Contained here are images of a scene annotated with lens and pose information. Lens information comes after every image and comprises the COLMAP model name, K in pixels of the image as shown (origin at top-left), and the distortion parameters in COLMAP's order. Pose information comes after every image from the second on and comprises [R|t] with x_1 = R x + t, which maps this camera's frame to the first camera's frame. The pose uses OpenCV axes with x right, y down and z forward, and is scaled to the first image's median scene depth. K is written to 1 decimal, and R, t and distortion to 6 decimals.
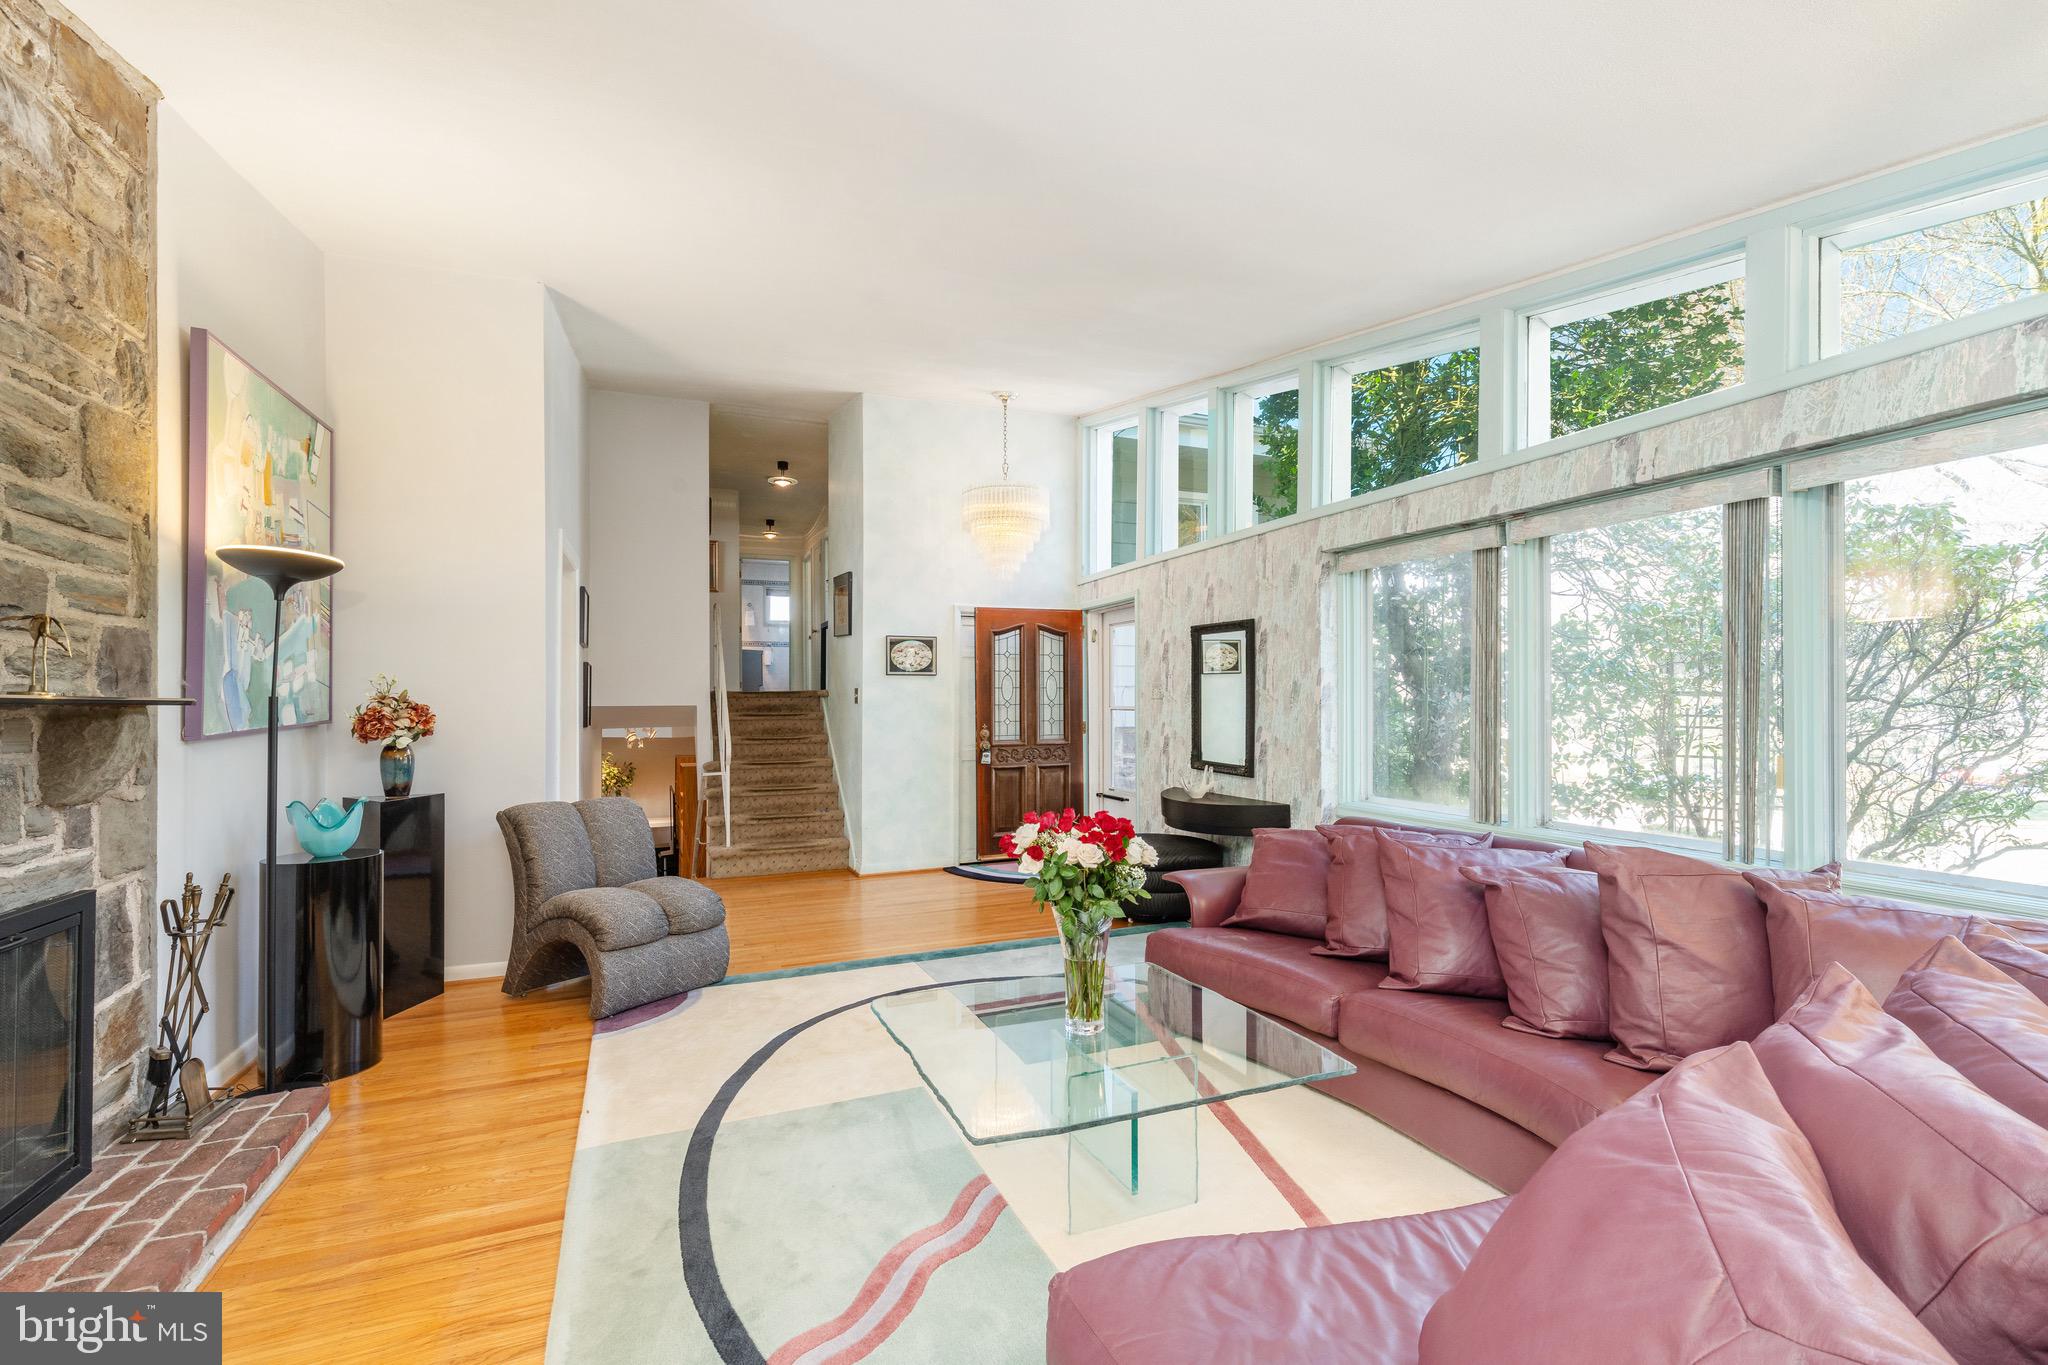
lens RADIAL K [[923.8, 0, 1011.7], [0, 923.8, 693.7], [0, 0, 1]] dist [0.007346, -0.001530]
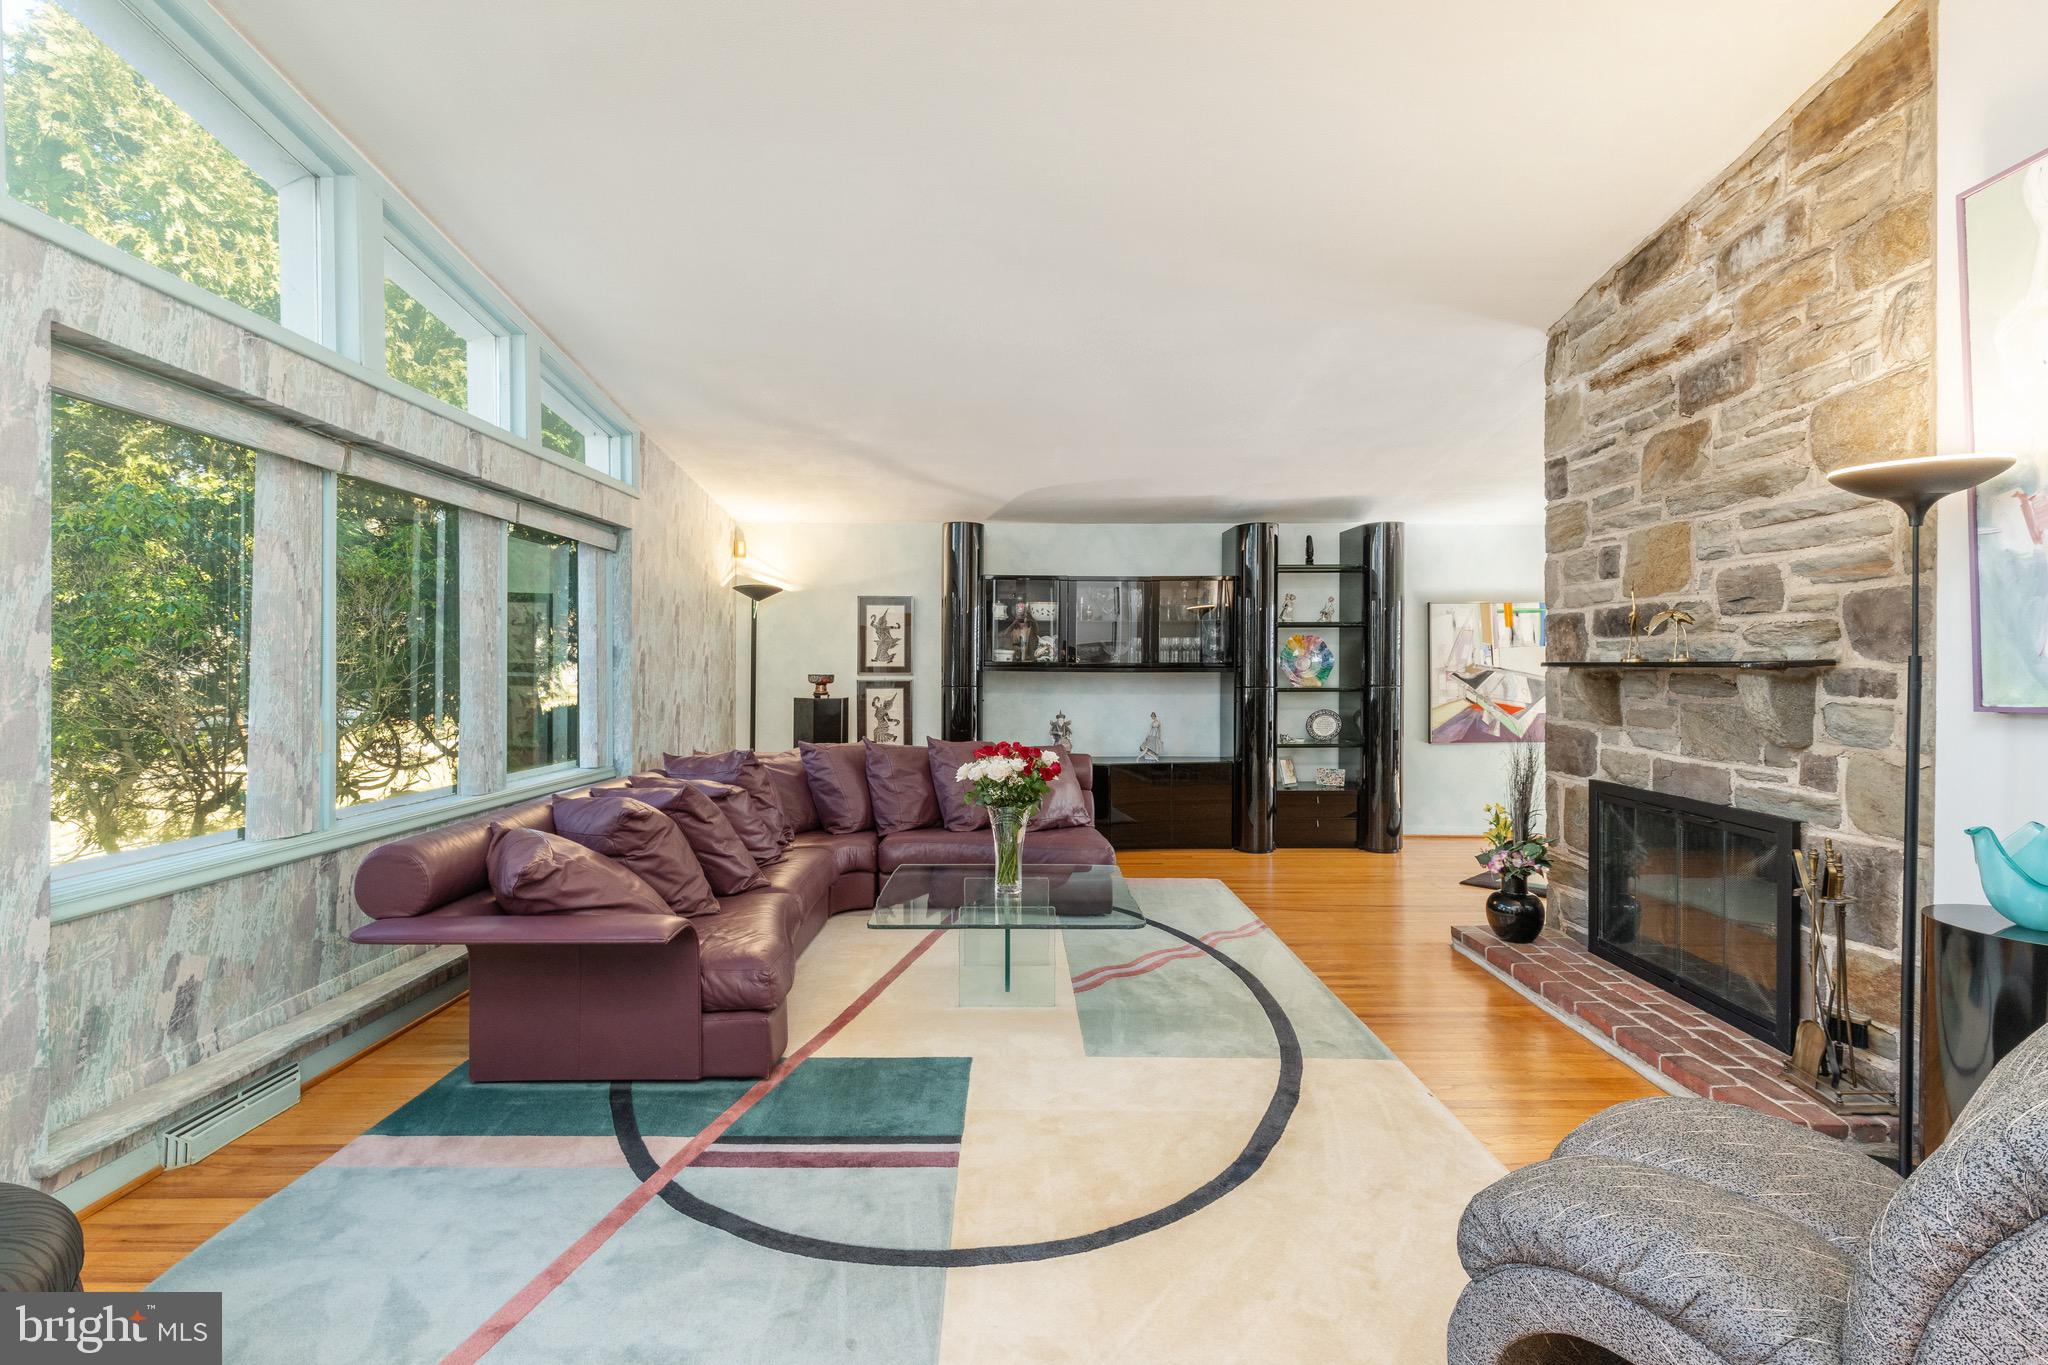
lens RADIAL K [[923.8, 0, 1025.3], [0, 923.8, 671.4], [0, 0, 1]] dist [0.007346, -0.001530]
pose [[-0.937952, 0.007966, 0.346673, -0.484138], [0.011827, 0.999889, 0.009021, -0.005626], [-0.346563, 0.012561, -0.937943, 2.478135]]
